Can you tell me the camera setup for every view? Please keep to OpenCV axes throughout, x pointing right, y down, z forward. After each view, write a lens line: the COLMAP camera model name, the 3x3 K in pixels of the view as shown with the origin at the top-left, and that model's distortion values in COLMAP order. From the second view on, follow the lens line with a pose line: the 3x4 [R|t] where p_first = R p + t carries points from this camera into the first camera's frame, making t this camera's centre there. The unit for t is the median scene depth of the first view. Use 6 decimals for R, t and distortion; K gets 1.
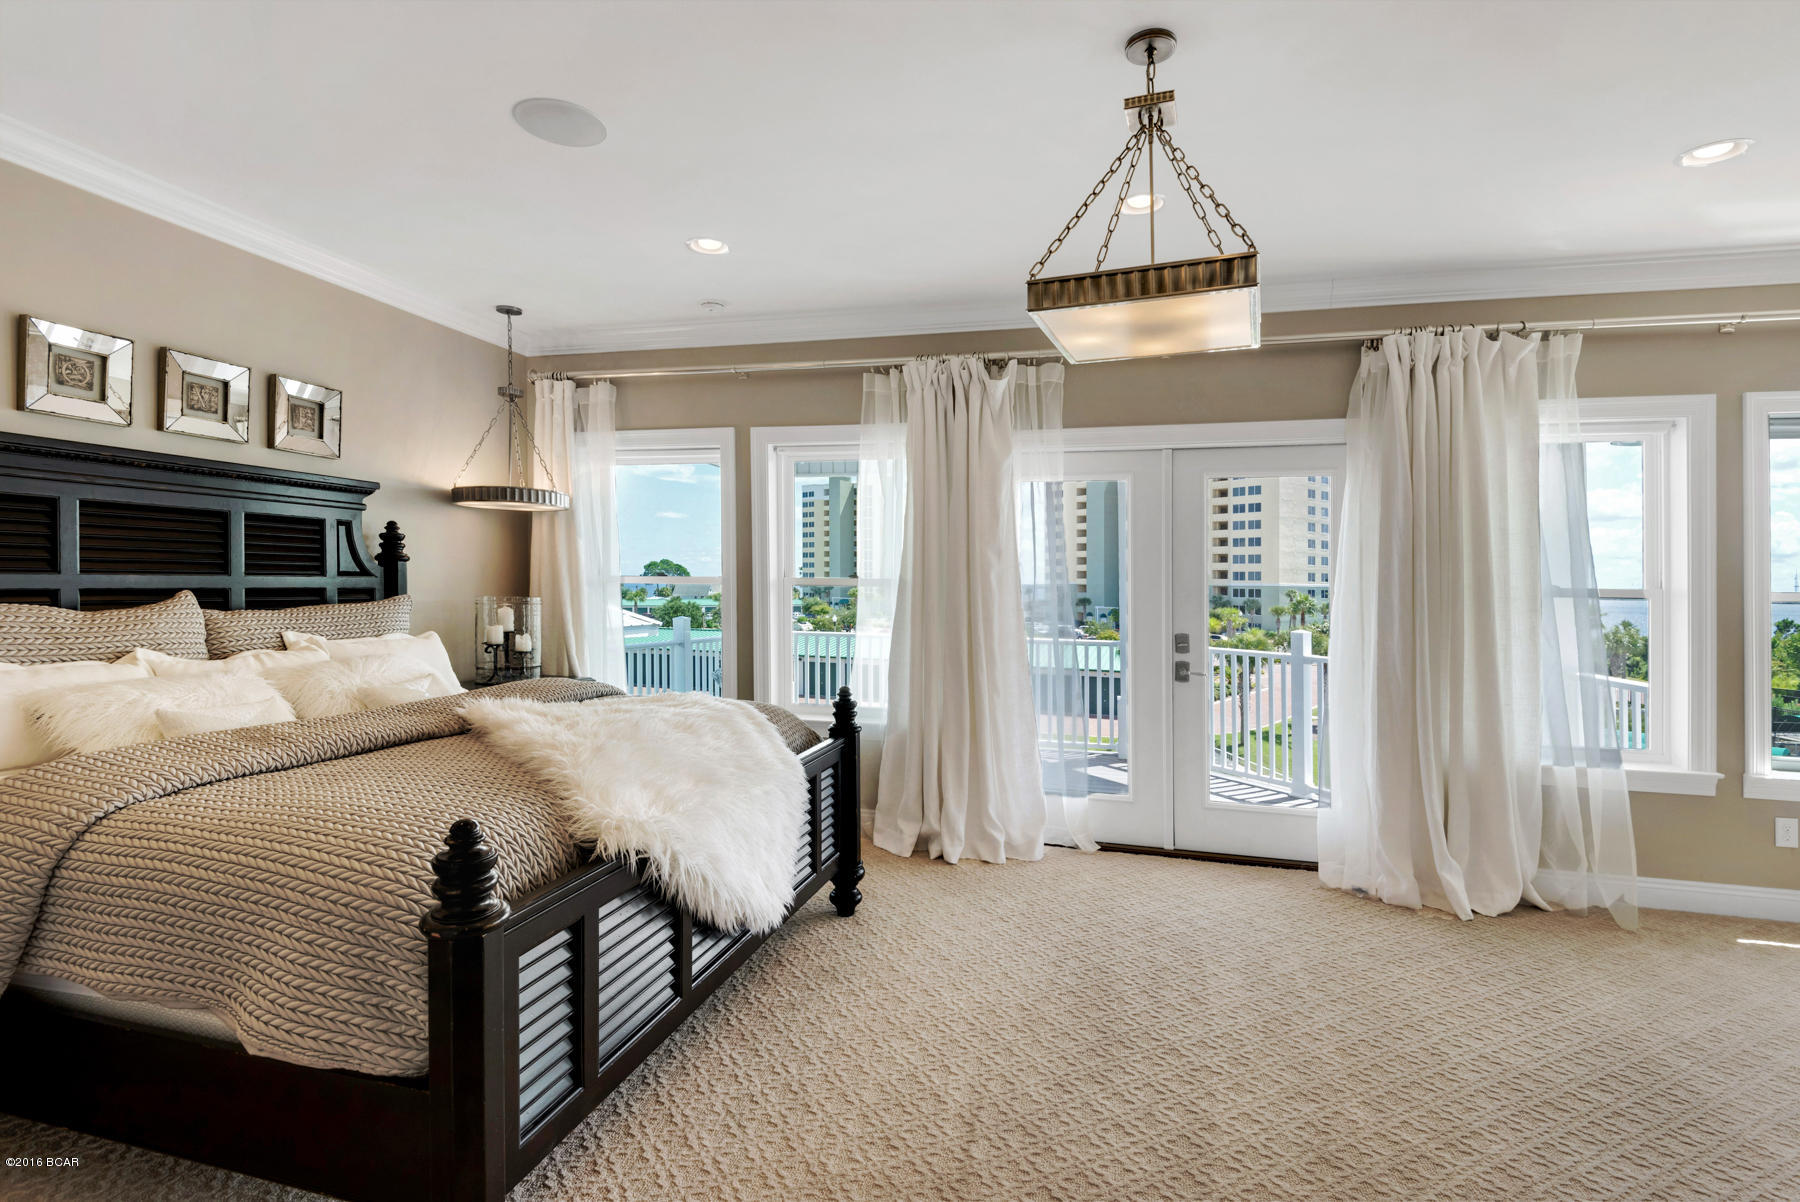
lens RADIAL K [[827.5, 0, 880.9], [0, 827.5, 564.7], [0, 0, 1]] dist [-0.010938, -0.001433]
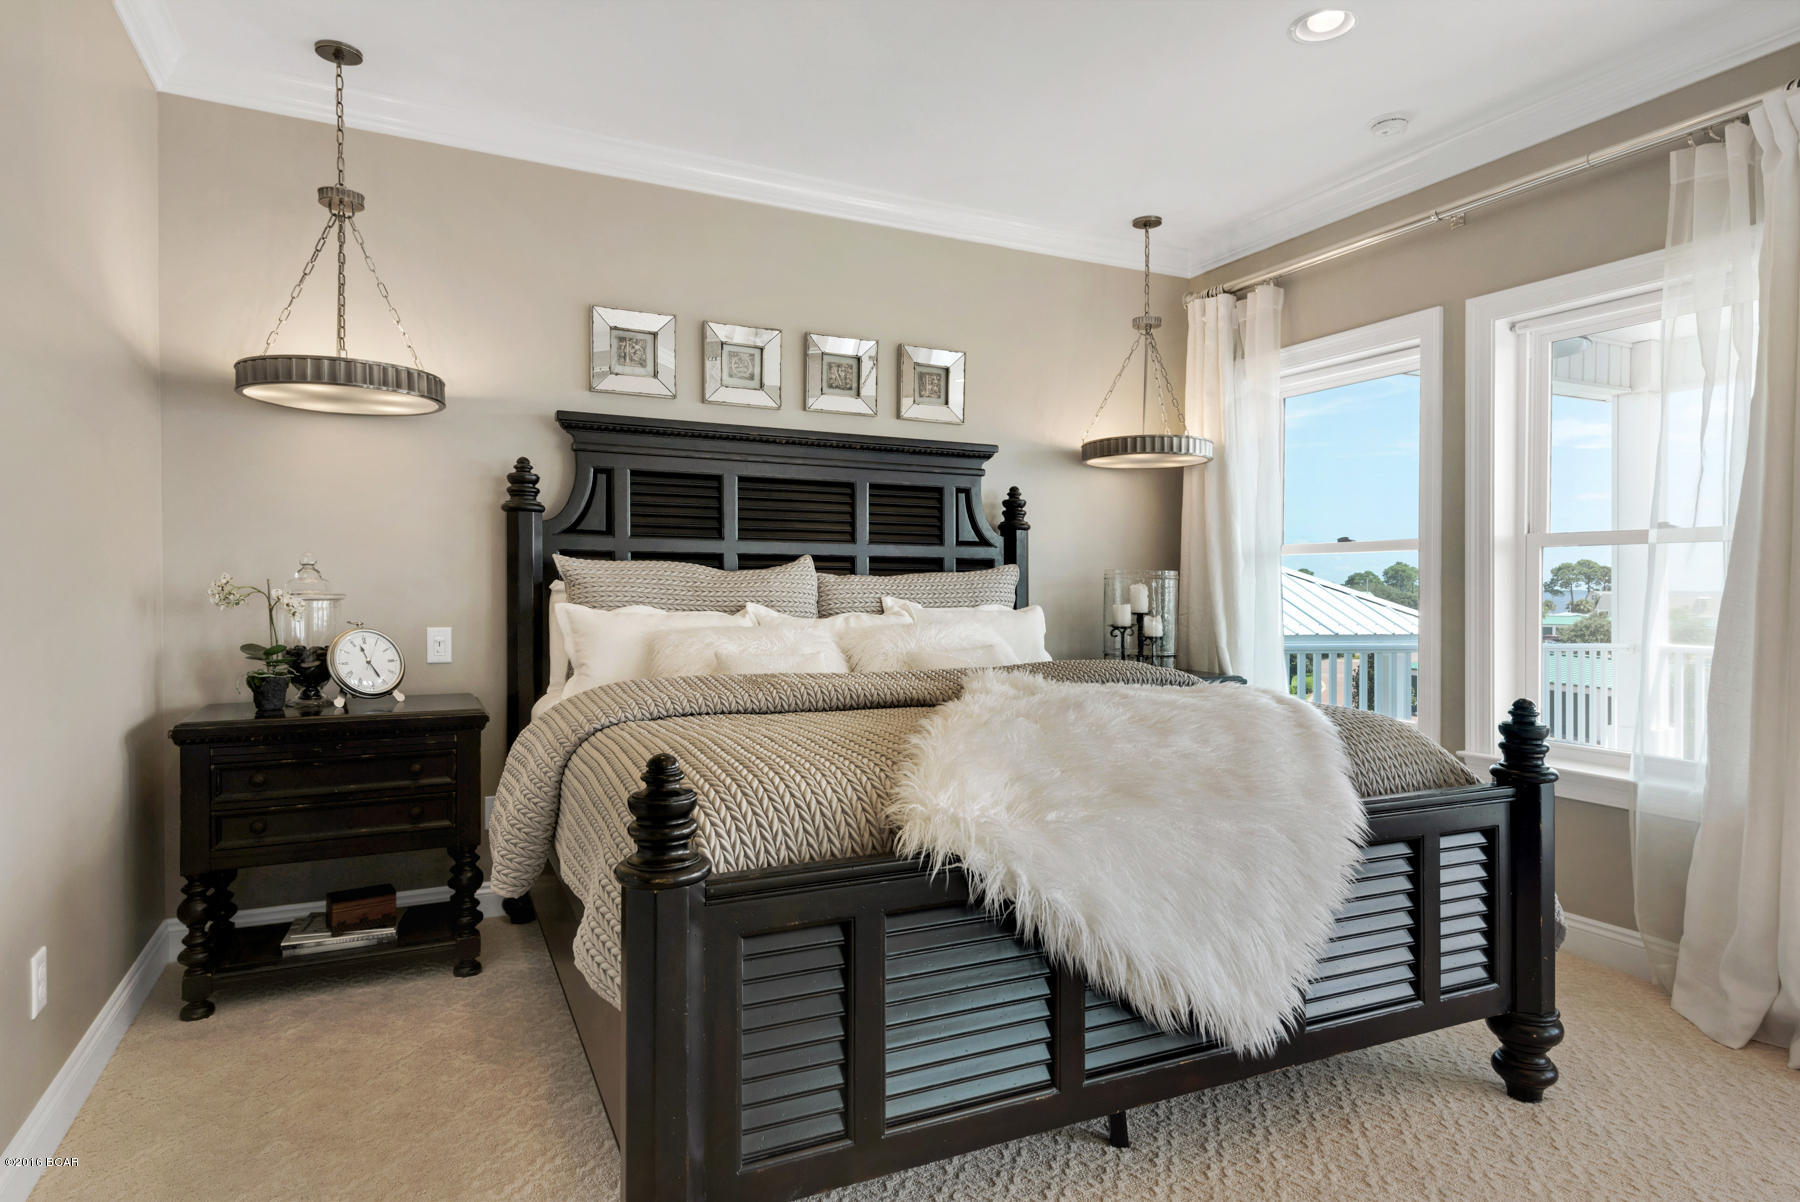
lens RADIAL K [[991.0, 0, 907.5], [0, 991.0, 596.6], [0, 0, 1]] dist [0.018403, -0.010527]
pose [[0.656556, 0.005570, -0.754257, 0.177794], [0.013585, 0.999723, 0.019209, 0.052343], [0.754155, -0.022858, 0.656298, 0.209423]]
